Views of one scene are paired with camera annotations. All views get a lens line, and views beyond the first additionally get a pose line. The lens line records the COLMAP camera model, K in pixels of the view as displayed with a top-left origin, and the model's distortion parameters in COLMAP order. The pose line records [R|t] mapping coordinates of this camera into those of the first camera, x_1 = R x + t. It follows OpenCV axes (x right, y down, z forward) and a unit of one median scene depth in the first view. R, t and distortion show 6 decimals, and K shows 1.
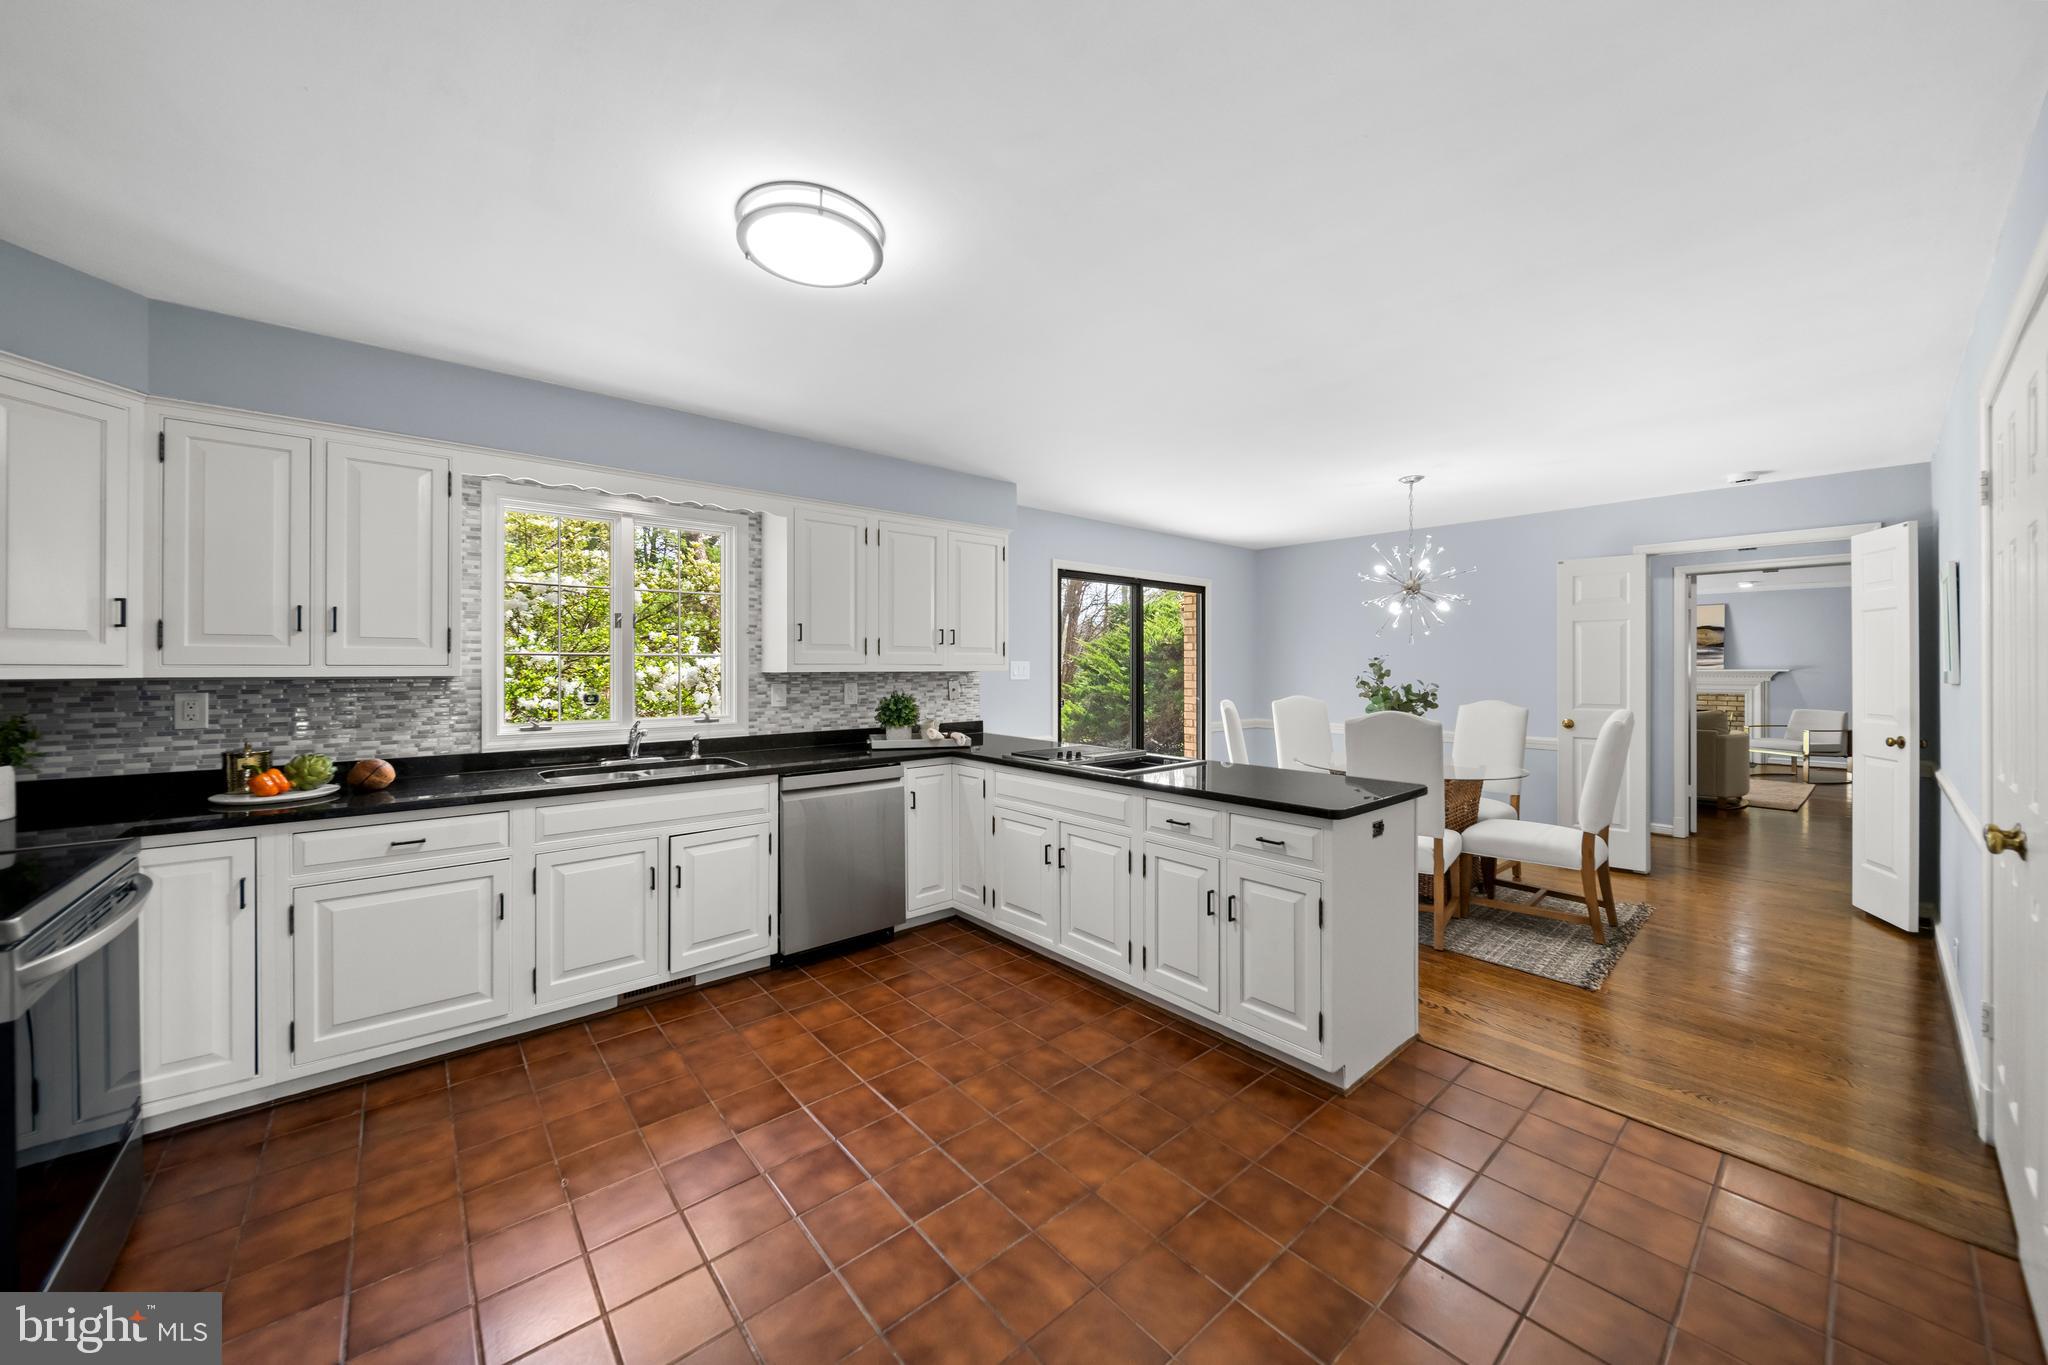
lens RADIAL K [[728.3, 0, 1023.3], [0, 728.3, 668.7], [0, 0, 1]] dist [-0.001304, -0.000047]
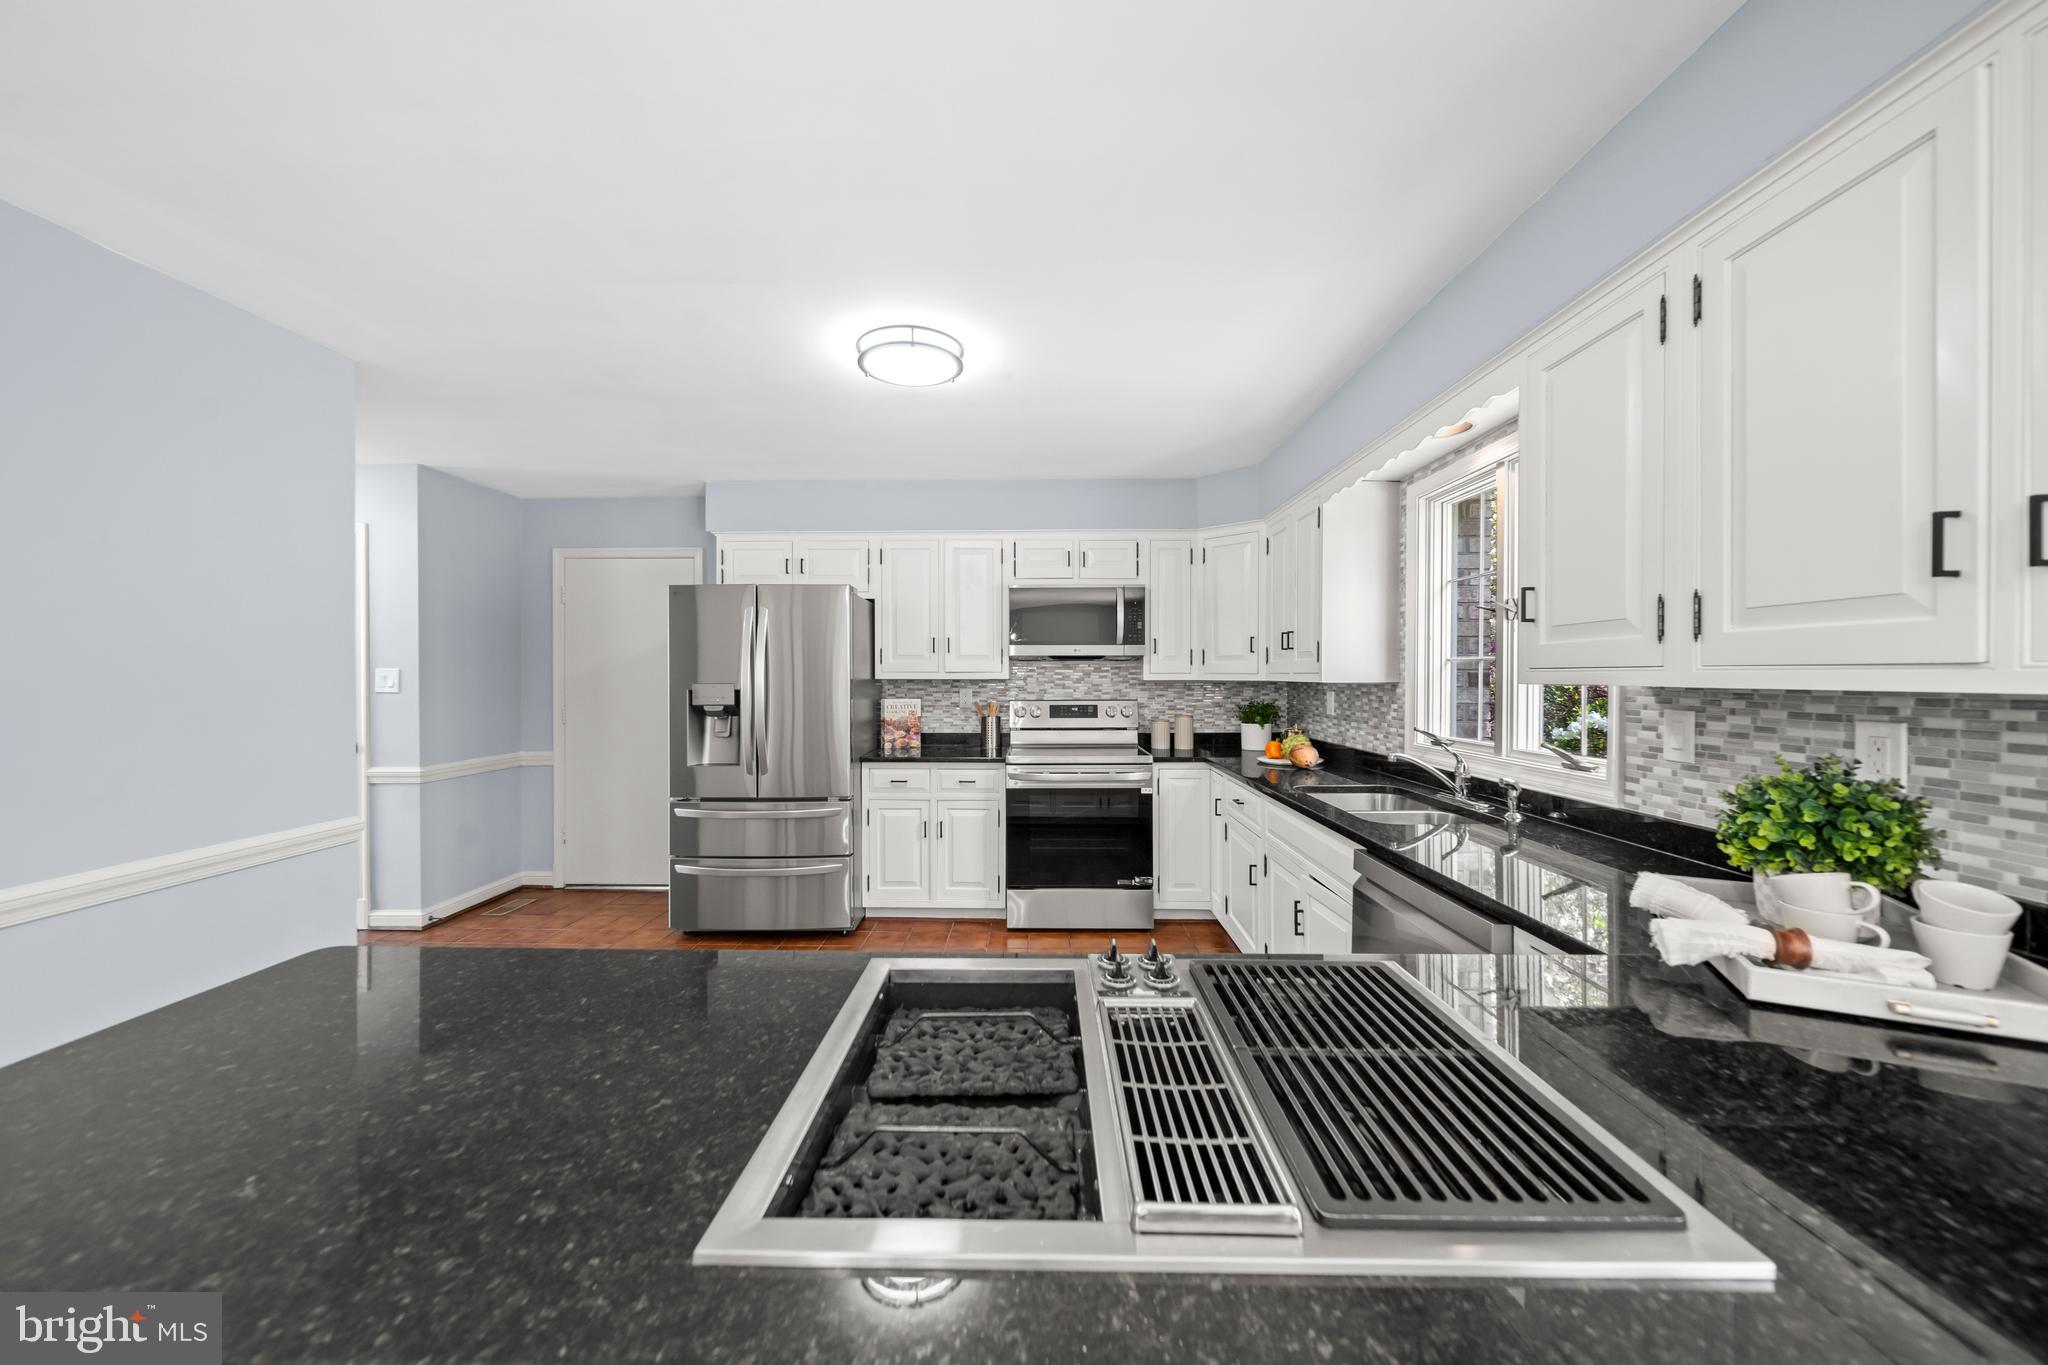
lens RADIAL K [[728.3, 0, 1023.3], [0, 728.3, 668.7], [0, 0, 1]] dist [-0.001304, -0.000047]
pose [[-0.671139, -0.005209, -0.741313, 0.275519], [-0.002133, 0.999985, -0.005095, -0.002634], [0.741328, -0.001838, -0.671140, 1.001931]]
